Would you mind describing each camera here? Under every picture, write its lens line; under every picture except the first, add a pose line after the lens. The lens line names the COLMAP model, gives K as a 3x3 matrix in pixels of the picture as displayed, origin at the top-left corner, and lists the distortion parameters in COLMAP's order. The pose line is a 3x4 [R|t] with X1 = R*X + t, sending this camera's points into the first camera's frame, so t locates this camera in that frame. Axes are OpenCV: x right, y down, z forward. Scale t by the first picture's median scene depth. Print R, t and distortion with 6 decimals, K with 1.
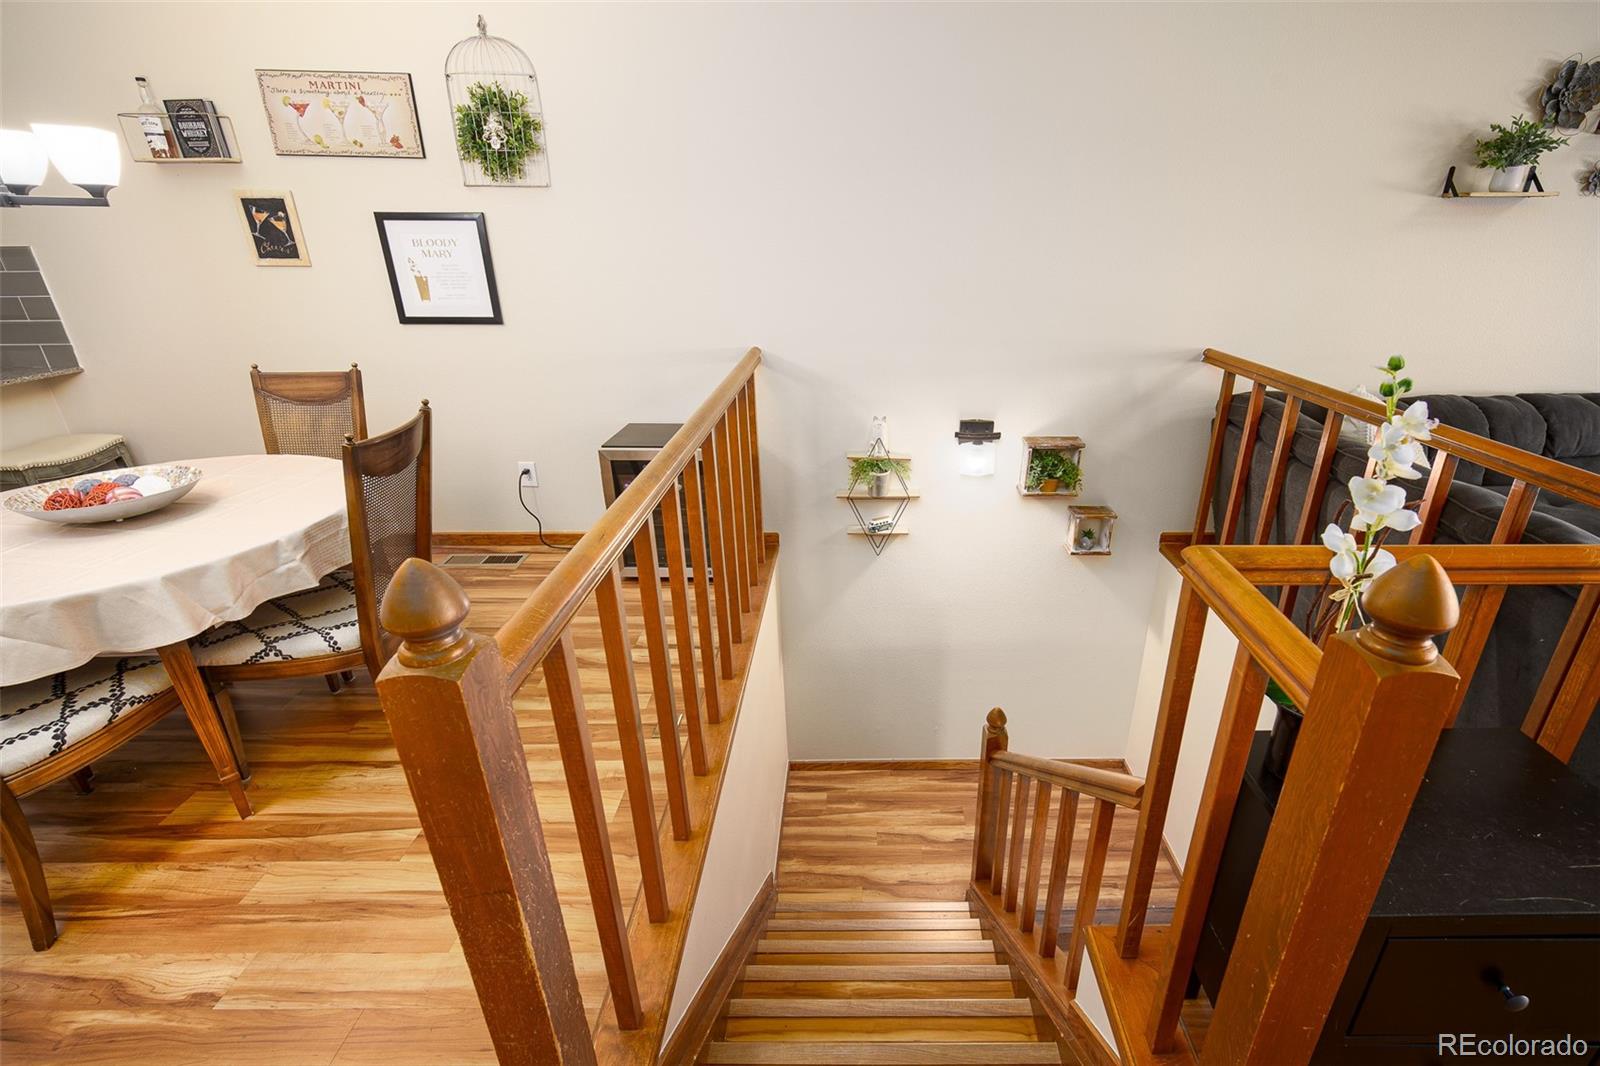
lens RADIAL K [[703.5, 0, 851.7], [0, 703.5, 541.7], [0, 0, 1]] dist [-0.011148, 0.002404]
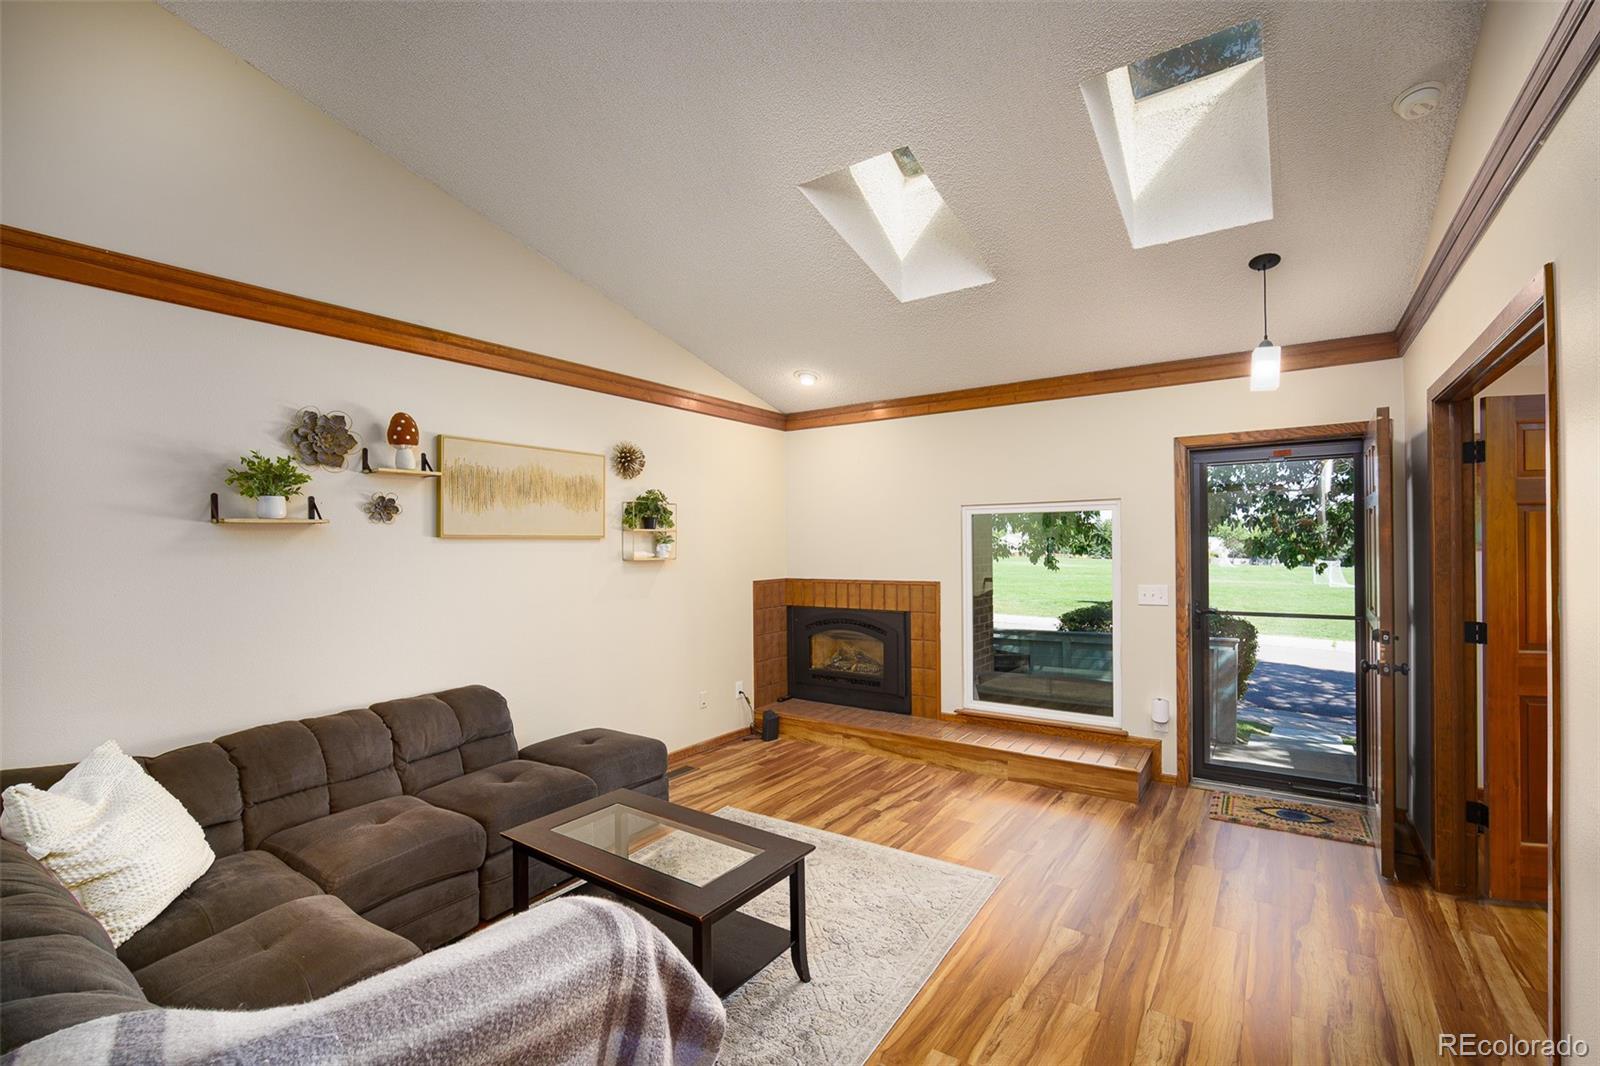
lens RADIAL K [[703.5, 0, 800.2], [0, 703.5, 538.3], [0, 0, 1]] dist [-0.011148, 0.002404]
pose [[0.574042, -0.000249, 0.818826, 0.559773], [0.339380, 0.910135, -0.237648, 0.015792], [-0.745183, 0.414313, 0.522540, -0.069423]]
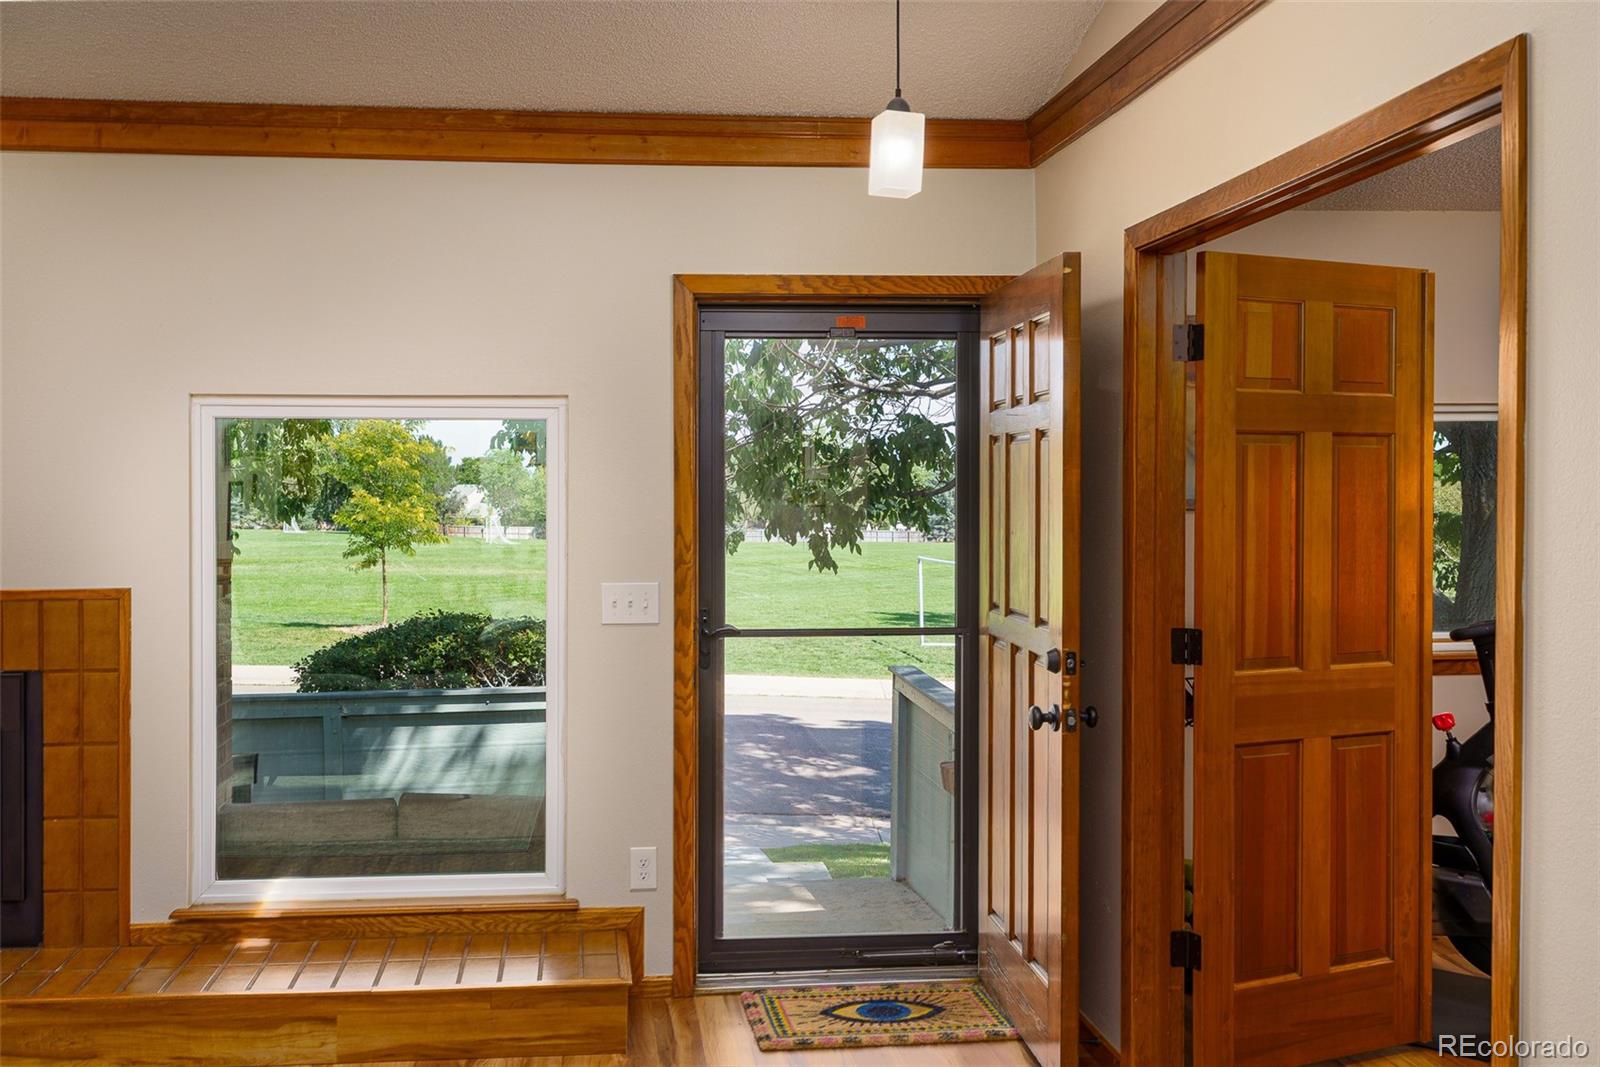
lens RADIAL K [[1592.2, 0, 728.1], [0, 1592.2, 506.7], [0, 0, 1]] dist [0.032165, 0.000000]
pose [[-0.085357, -0.012260, 0.996275, 0.608529], [0.402108, 0.914451, 0.045704, -0.098841], [-0.911605, 0.404511, -0.073125, 0.194655]]
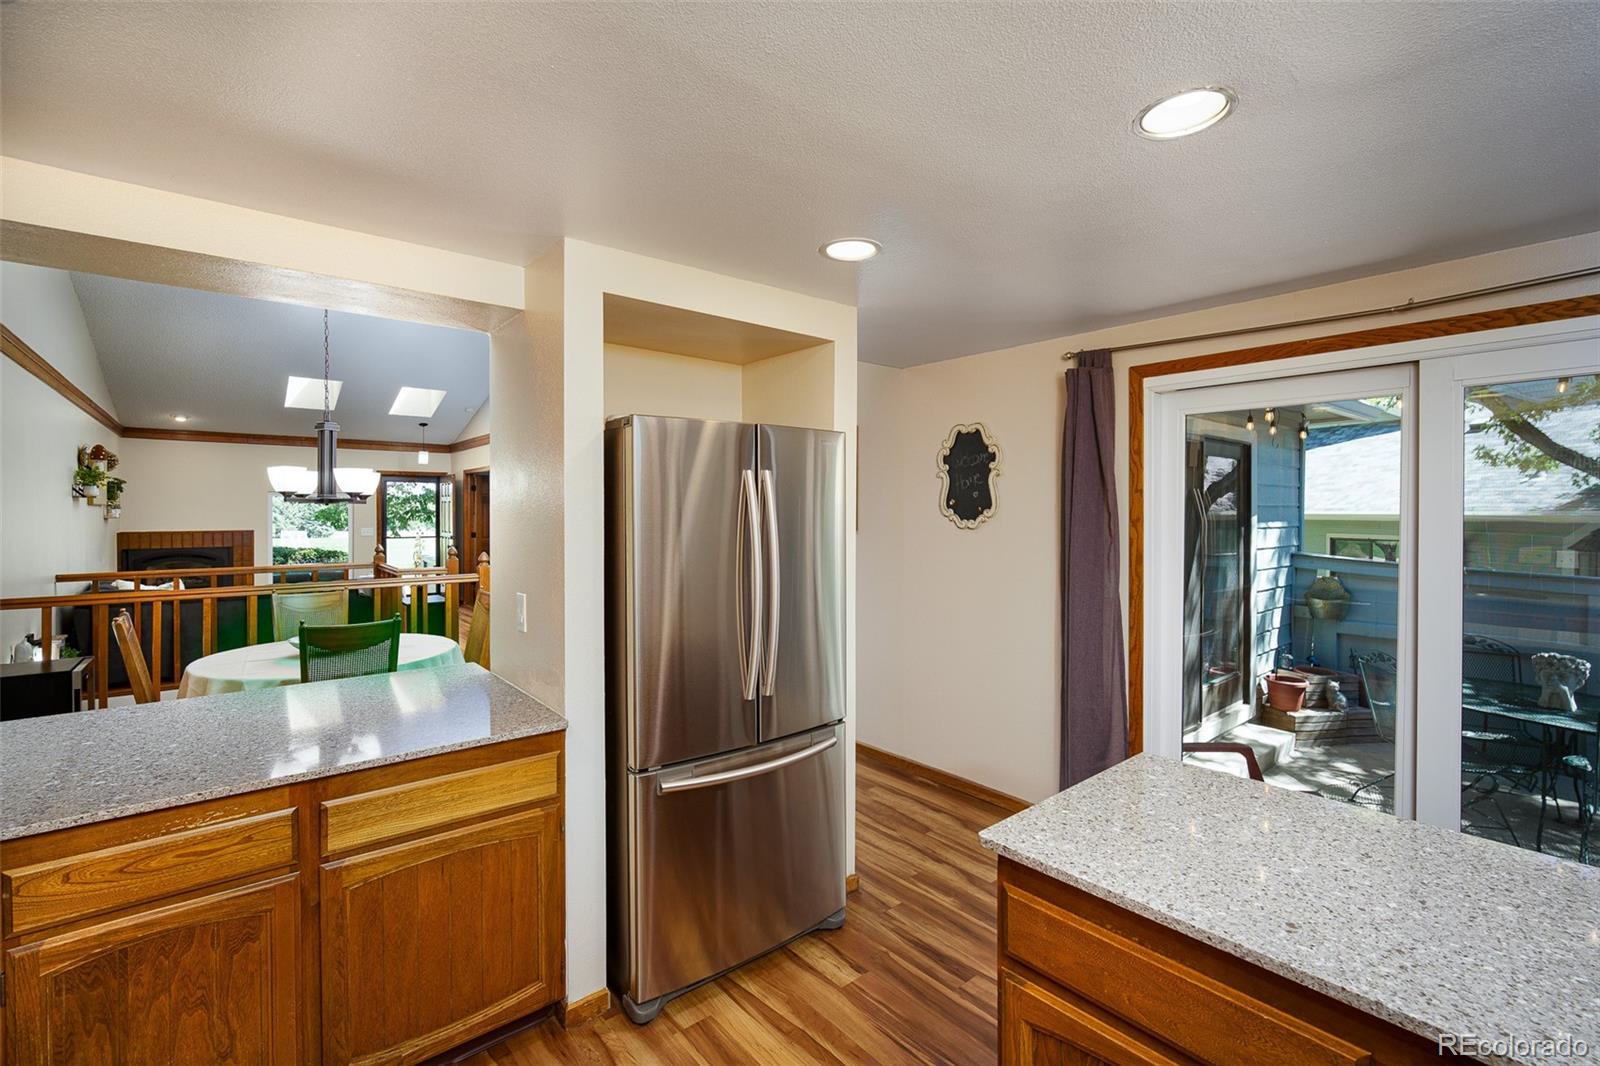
lens RADIAL K [[703.5, 0, 808.1], [0, 703.5, 519.5], [0, 0, 1]] dist [-0.011148, 0.002404]
pose [[-0.642913, -0.010853, 0.765862, -2.280033], [0.306543, 0.912682, 0.270265, -0.336925], [-0.701921, 0.408527, -0.583449, 0.730893]]
